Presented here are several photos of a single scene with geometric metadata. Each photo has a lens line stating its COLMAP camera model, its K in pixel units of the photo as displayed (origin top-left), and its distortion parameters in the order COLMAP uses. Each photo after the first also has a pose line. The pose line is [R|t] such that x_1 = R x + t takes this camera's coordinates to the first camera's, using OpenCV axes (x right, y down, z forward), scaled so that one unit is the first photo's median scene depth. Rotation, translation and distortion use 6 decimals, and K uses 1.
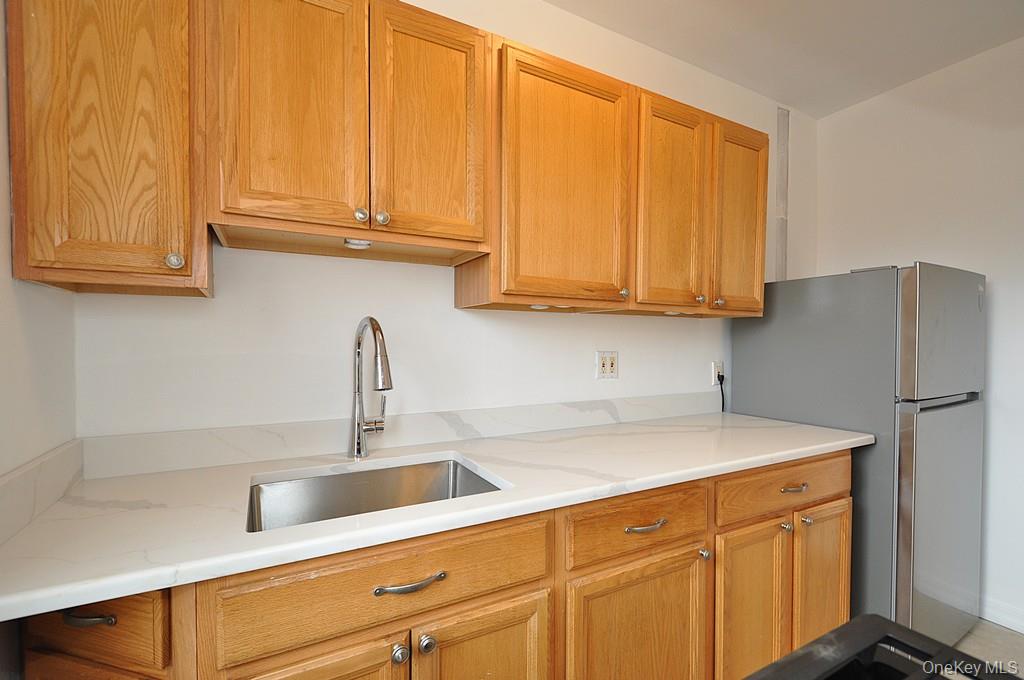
lens RADIAL K [[447.9, 0, 508.5], [0, 447.9, 351.5], [0, 0, 1]] dist [0.000473, -0.000446]
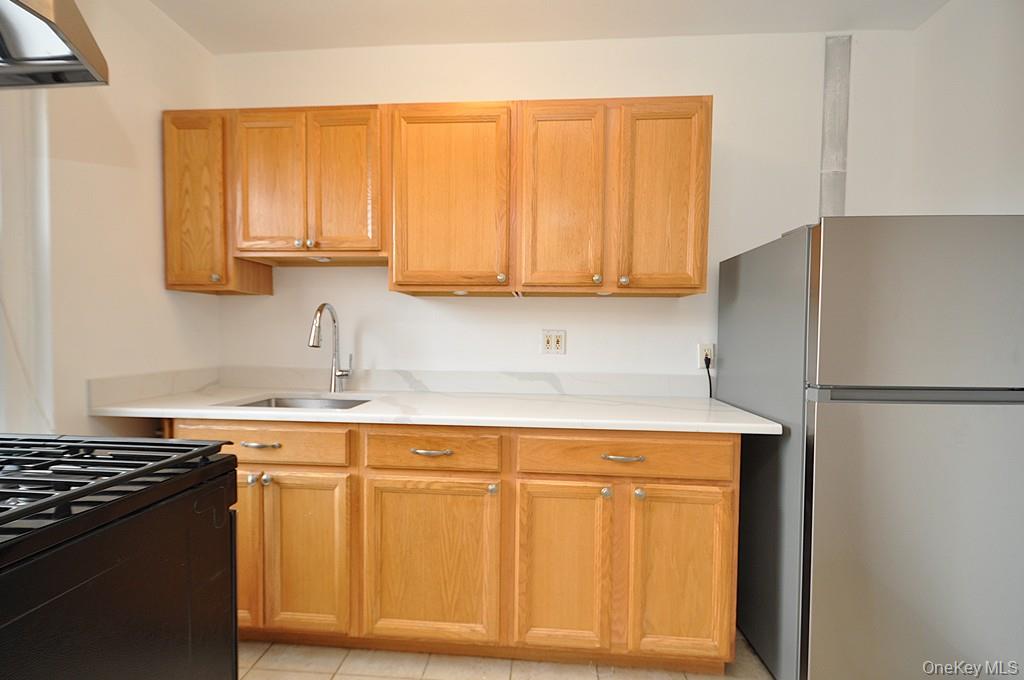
lens RADIAL K [[443.7, 0, 515.0], [0, 443.7, 350.6], [0, 0, 1]] dist [0.001612, 0.000000]
pose [[0.846427, 0.025934, -0.531873, 1.077408], [-0.019898, 0.999656, 0.017078, 0.050863], [0.532133, -0.003872, 0.846652, 0.005521]]
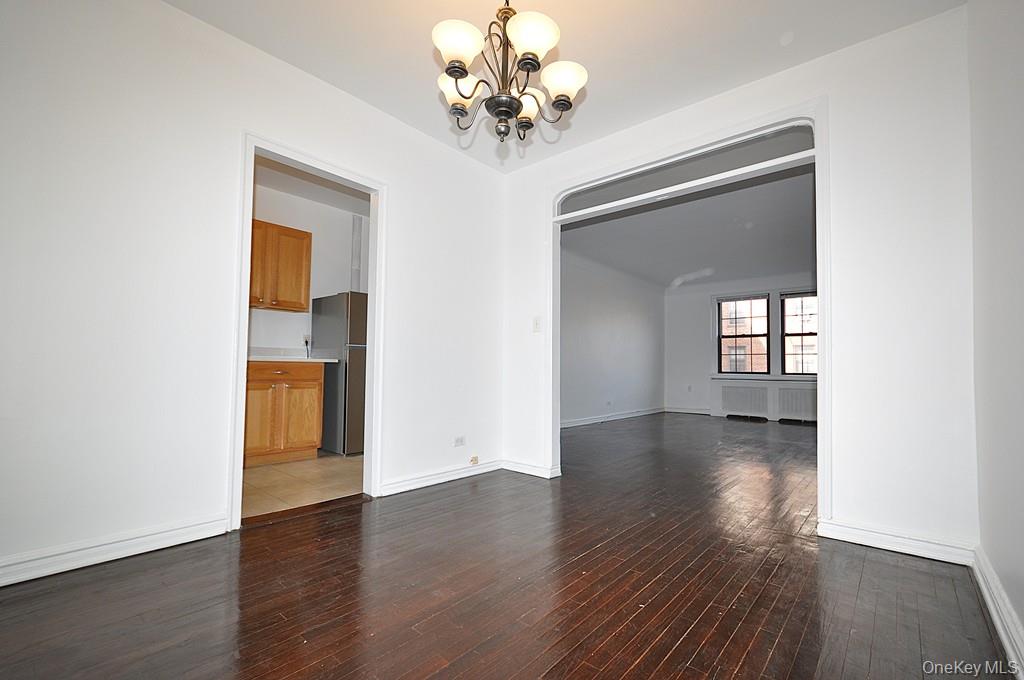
lens RADIAL K [[447.9, 0, 508.5], [0, 447.9, 351.5], [0, 0, 1]] dist [0.000473, -0.000446]
pose [[0.939355, 0.025124, 0.342025, 1.108904], [-0.004755, 0.998171, -0.060264, 0.381533], [-0.342914, 0.054983, 0.937756, -2.182316]]
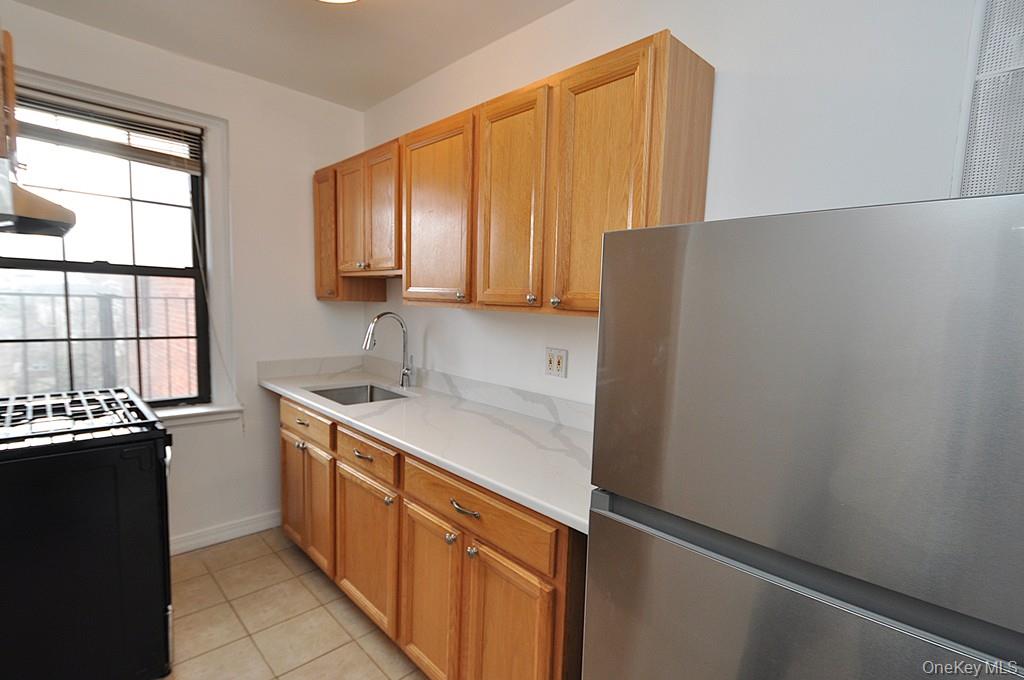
lens RADIAL K [[478.2, 0, 505.8], [0, 478.2, 355.1], [0, 0, 1]] dist [0.000627, -0.000820]
pose [[0.286165, 0.114170, -0.951354, 1.745719], [-0.052746, 0.993247, 0.103331, -0.130370], [0.956727, 0.020611, 0.290255, 0.865857]]
